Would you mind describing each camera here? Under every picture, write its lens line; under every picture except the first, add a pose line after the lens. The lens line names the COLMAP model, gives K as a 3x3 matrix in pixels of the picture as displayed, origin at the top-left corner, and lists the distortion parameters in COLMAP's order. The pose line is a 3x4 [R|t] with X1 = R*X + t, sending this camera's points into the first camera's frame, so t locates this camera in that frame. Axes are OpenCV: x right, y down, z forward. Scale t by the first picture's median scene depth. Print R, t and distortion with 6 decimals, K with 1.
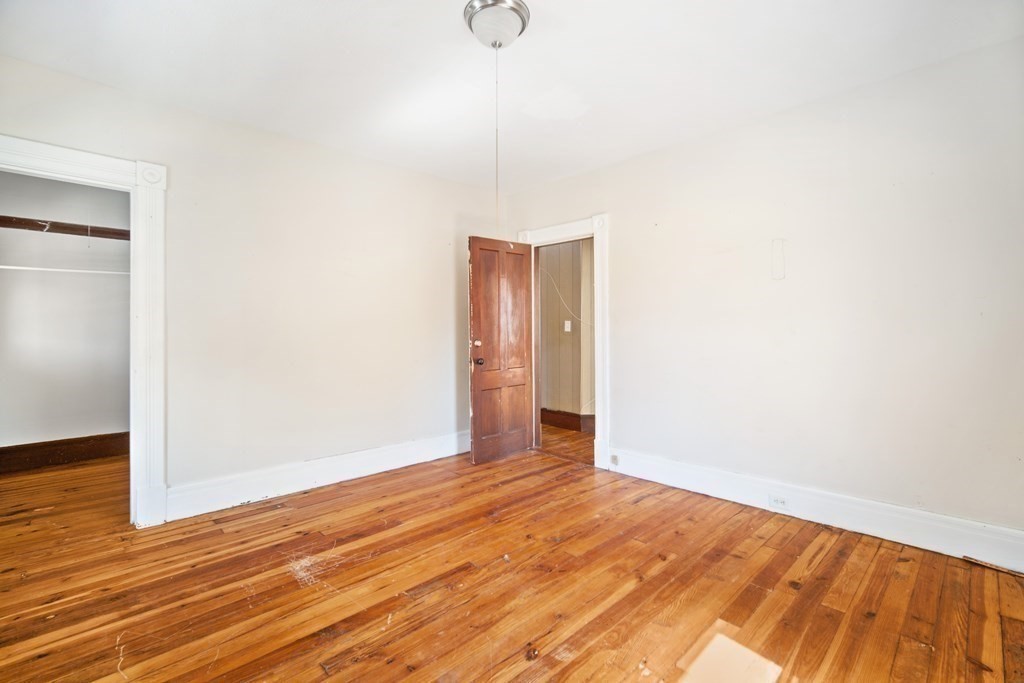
lens RADIAL K [[448.2, 0, 513.5], [0, 448.2, 343.8], [0, 0, 1]] dist [-0.002352, 0.001546]
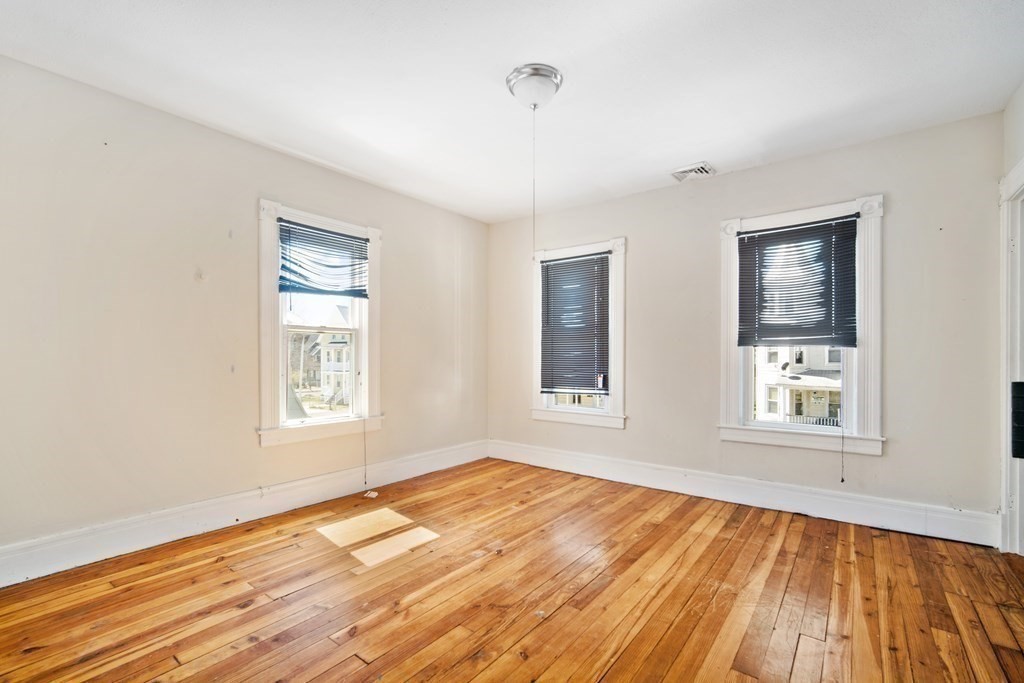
lens RADIAL K [[448.2, 0, 513.5], [0, 448.2, 343.8], [0, 0, 1]] dist [-0.002352, 0.001546]
pose [[-0.987046, -0.005730, -0.160333, 0.198156], [-0.008275, 0.999850, 0.015209, -0.063699], [0.160222, 0.016339, -0.986946, 2.033320]]
